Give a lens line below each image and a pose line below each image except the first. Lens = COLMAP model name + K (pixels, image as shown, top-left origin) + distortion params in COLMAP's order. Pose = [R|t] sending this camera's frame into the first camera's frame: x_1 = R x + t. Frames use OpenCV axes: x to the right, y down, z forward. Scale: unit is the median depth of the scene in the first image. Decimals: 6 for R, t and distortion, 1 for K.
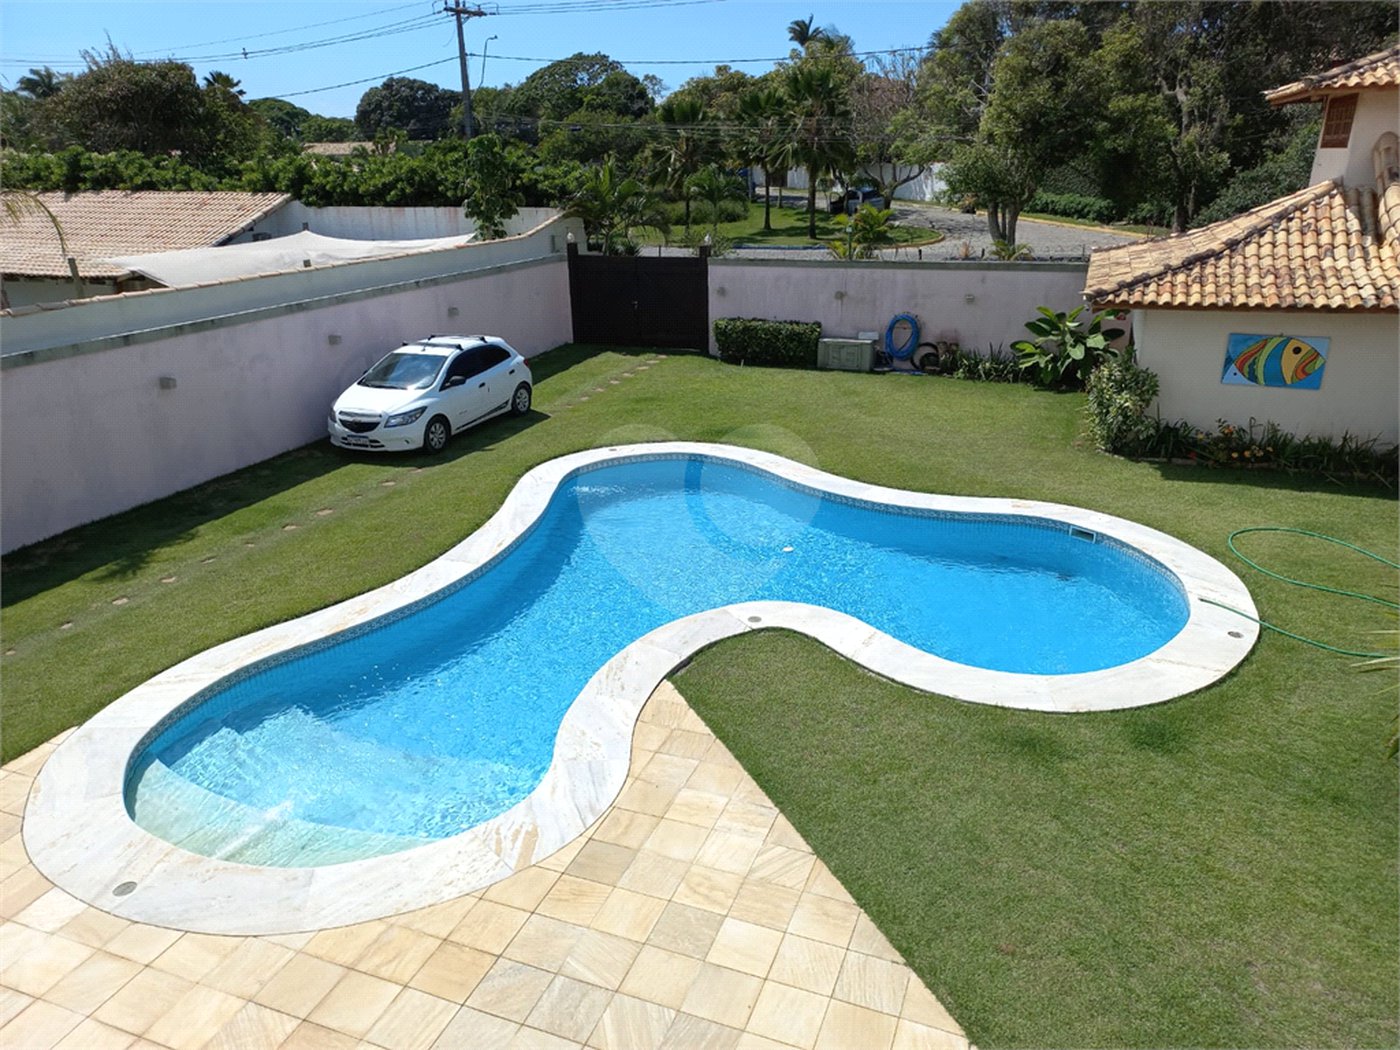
lens RADIAL K [[997.3, 0, 703.6], [0, 997.3, 524.4], [0, 0, 1]] dist [0.031436, -0.004609]
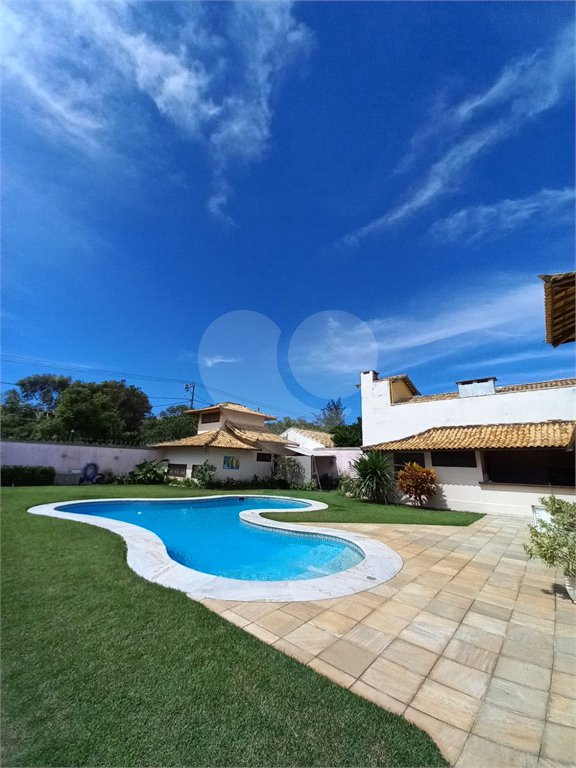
lens RADIAL K [[296.1, 0, 283.6], [0, 296.1, 384.1], [0, 0, 1]] dist [0.005296, -0.008808]
pose [[0.326812, 0.272432, 0.904972, -0.563918], [0.294189, 0.880654, -0.371351, 0.073773], [-0.898135, 0.387595, 0.207661, 0.373097]]
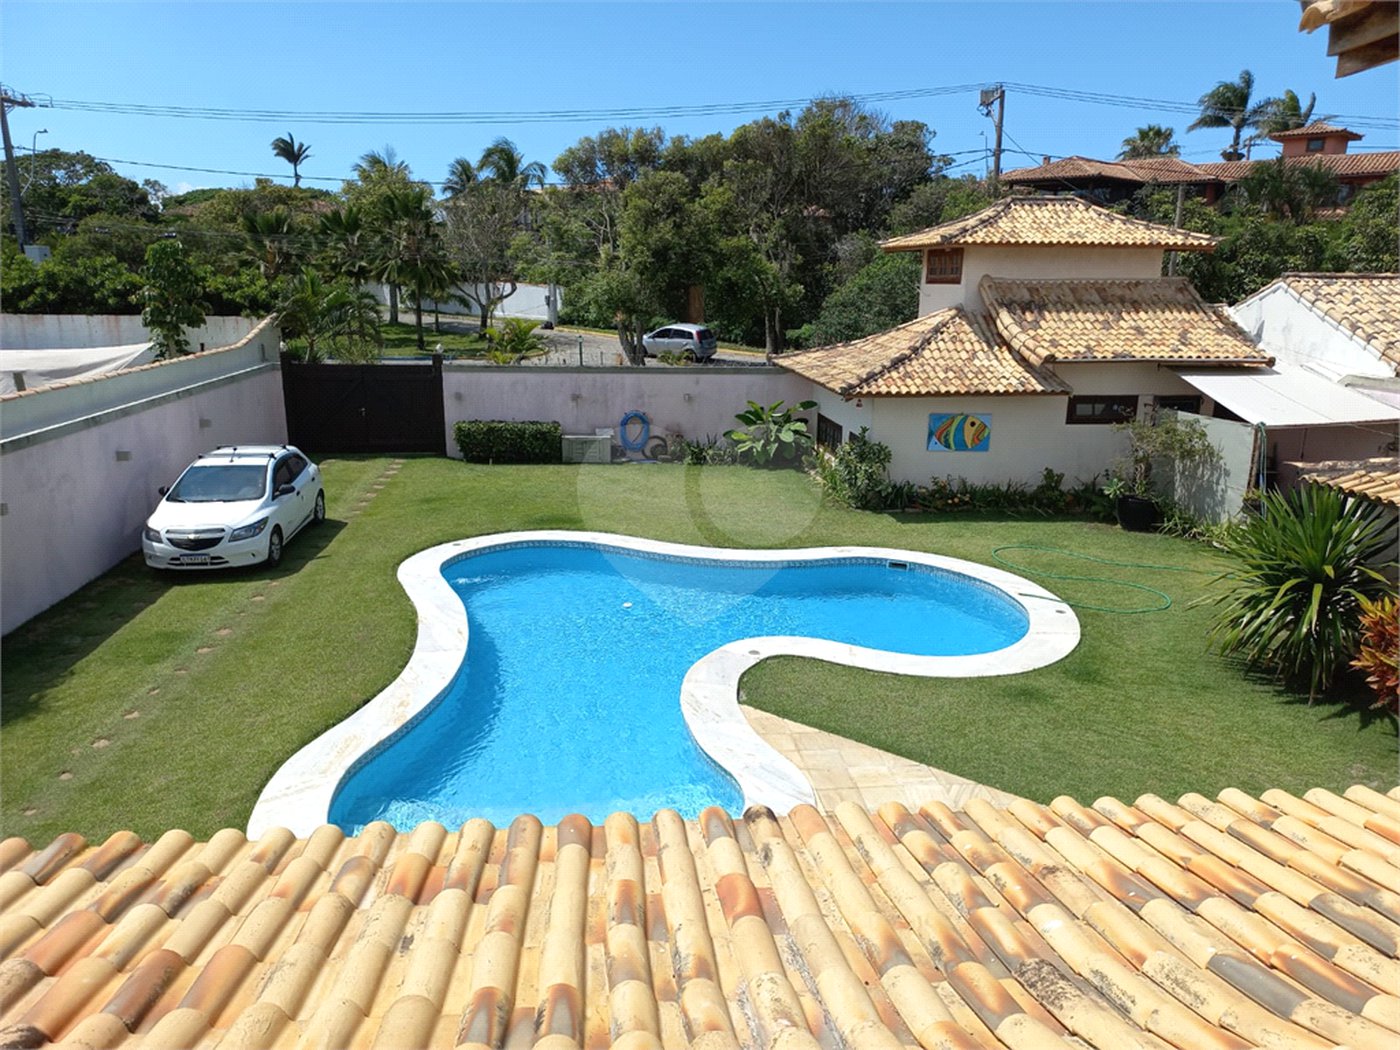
lens RADIAL K [[997.3, 0, 701.3], [0, 997.3, 523.3], [0, 0, 1]] dist [0.031436, -0.004609]
pose [[0.884115, -0.084106, 0.459639, -0.354770], [0.134045, 0.987975, -0.077054, 0.017043], [-0.447631, 0.129737, 0.884757, -0.030704]]
